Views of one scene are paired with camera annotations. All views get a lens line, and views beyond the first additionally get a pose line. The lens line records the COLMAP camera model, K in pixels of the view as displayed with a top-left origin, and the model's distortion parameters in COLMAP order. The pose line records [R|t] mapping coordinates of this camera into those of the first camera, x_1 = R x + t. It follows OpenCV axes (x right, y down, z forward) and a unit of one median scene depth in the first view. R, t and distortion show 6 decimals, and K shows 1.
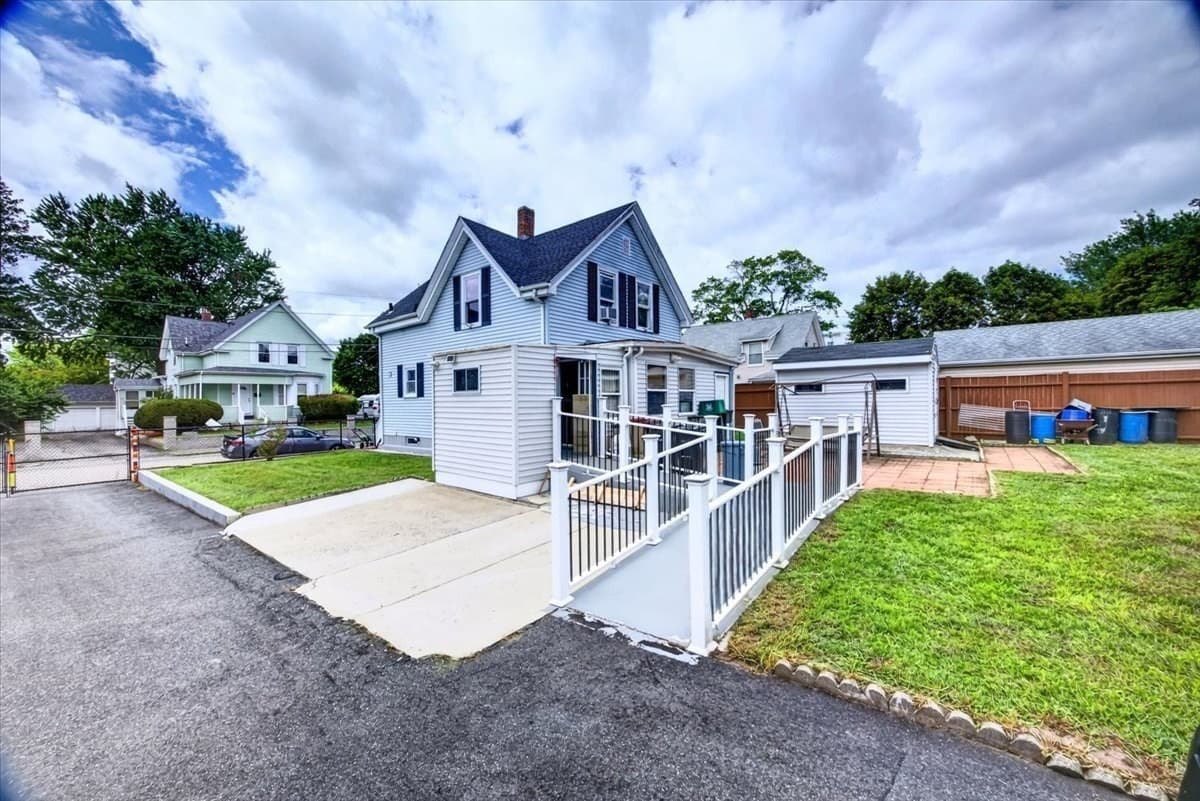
lens RADIAL K [[454.5, 0, 609.6], [0, 454.5, 402.5], [0, 0, 1]] dist [-0.015940, 0.001310]
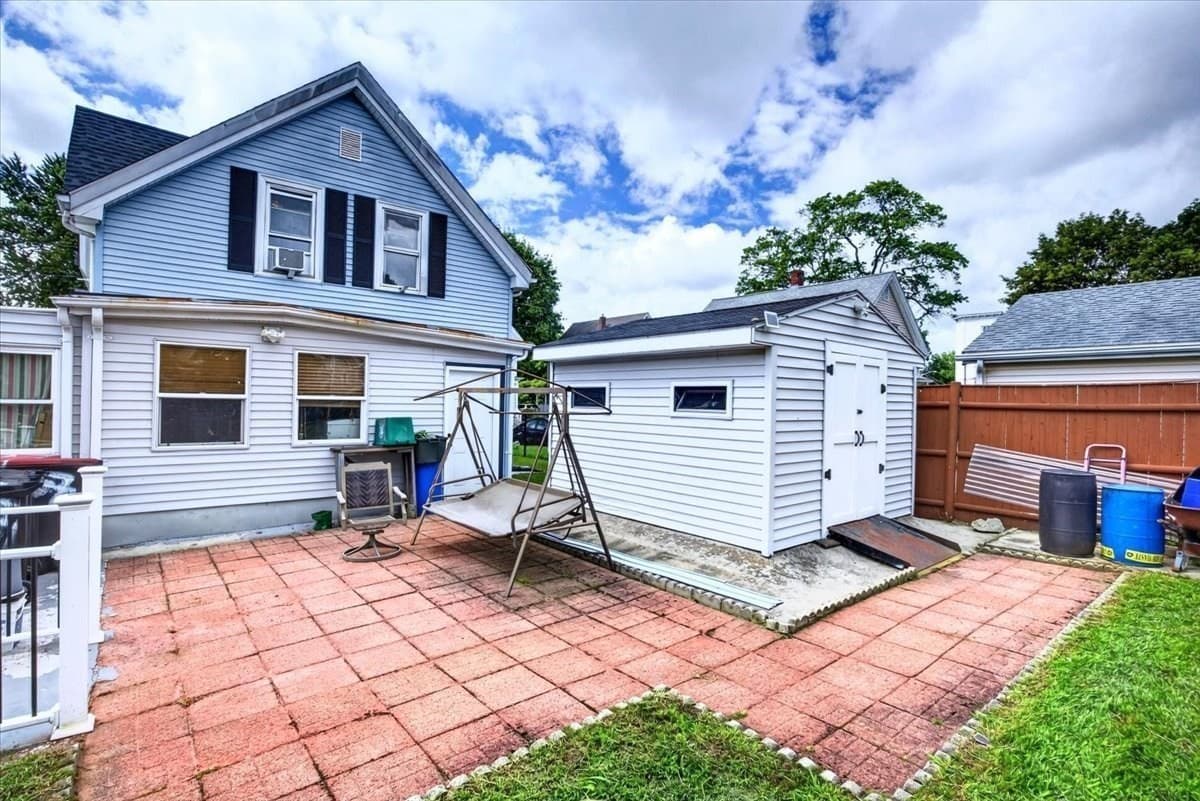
lens RADIAL K [[578.7, 0, 605.7], [0, 578.7, 398.9], [0, 0, 1]] dist [-0.023704, 0.010022]
pose [[0.978582, 0.030650, -0.203561, 0.192977], [-0.032636, 0.999447, -0.006405, -0.009547], [0.203252, 0.012911, 0.979041, 0.130673]]
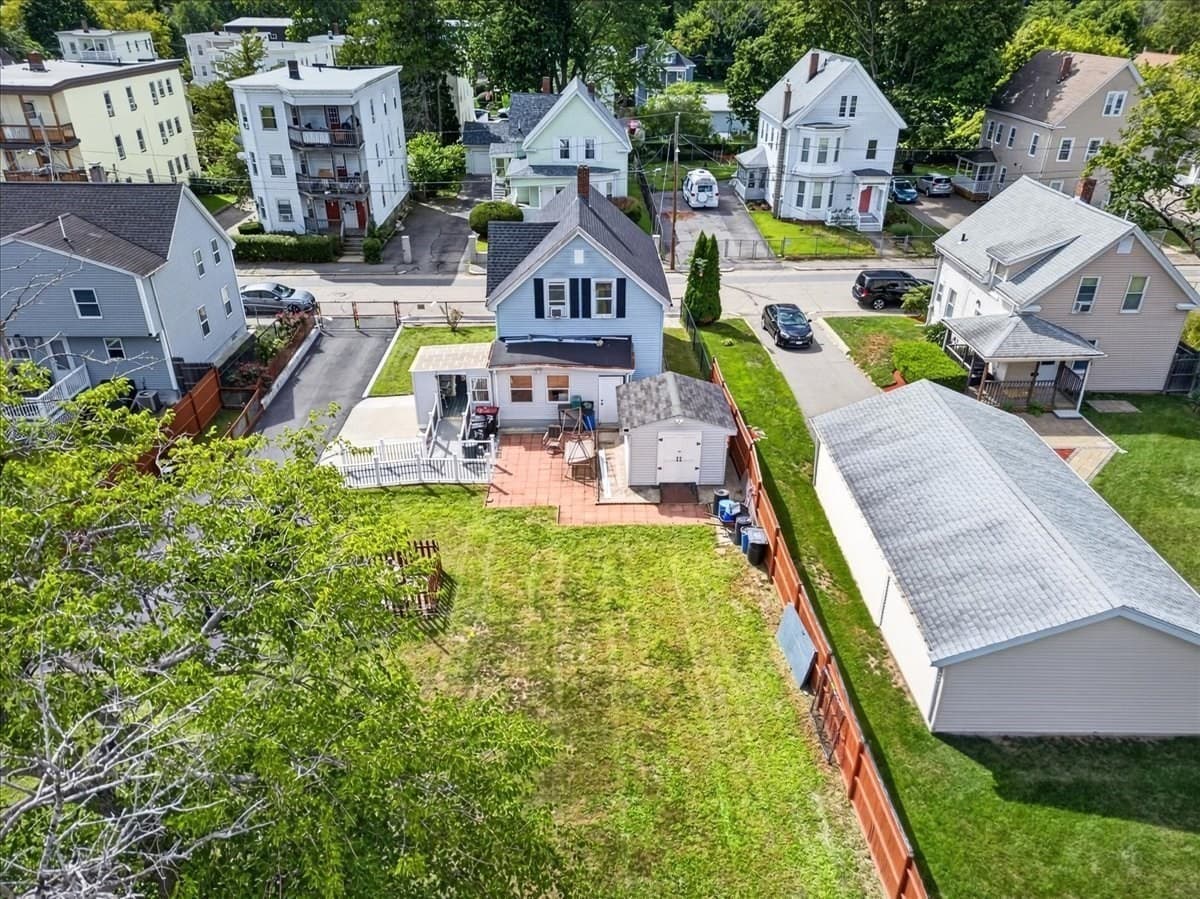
lens RADIAL K [[842.0, 0, 606.7], [0, 842.0, 448.9], [0, 0, 1]] dist [0.072945, -0.063484]
pose [[0.635072, 0.384306, -0.670069, 0.708779], [-0.018110, 0.874625, 0.484461, -0.385147], [0.772241, -0.295532, 0.562410, -0.166035]]
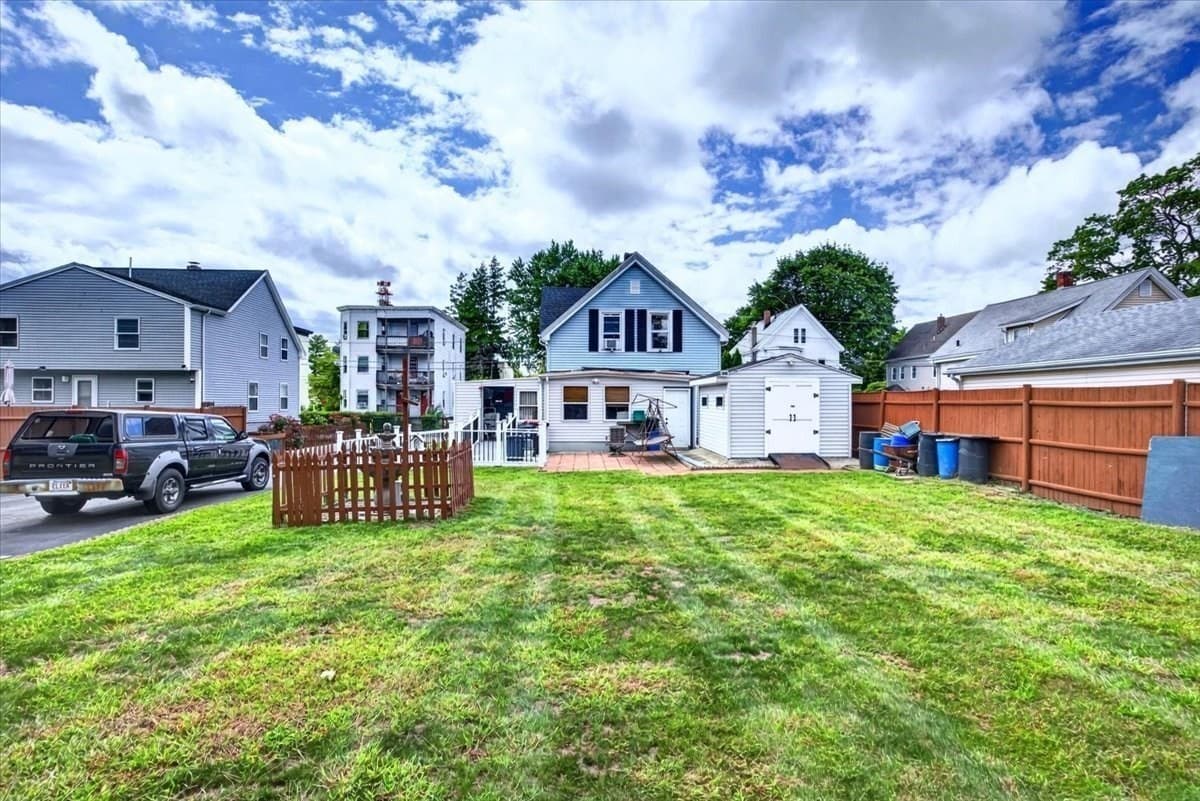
lens RADIAL K [[578.7, 0, 607.4], [0, 578.7, 399.0], [0, 0, 1]] dist [-0.023704, 0.010022]
pose [[0.656462, 0.014073, -0.754228, 0.456869], [-0.014609, 0.999876, 0.005942, -0.014861], [0.754217, 0.007118, 0.656586, -0.048748]]
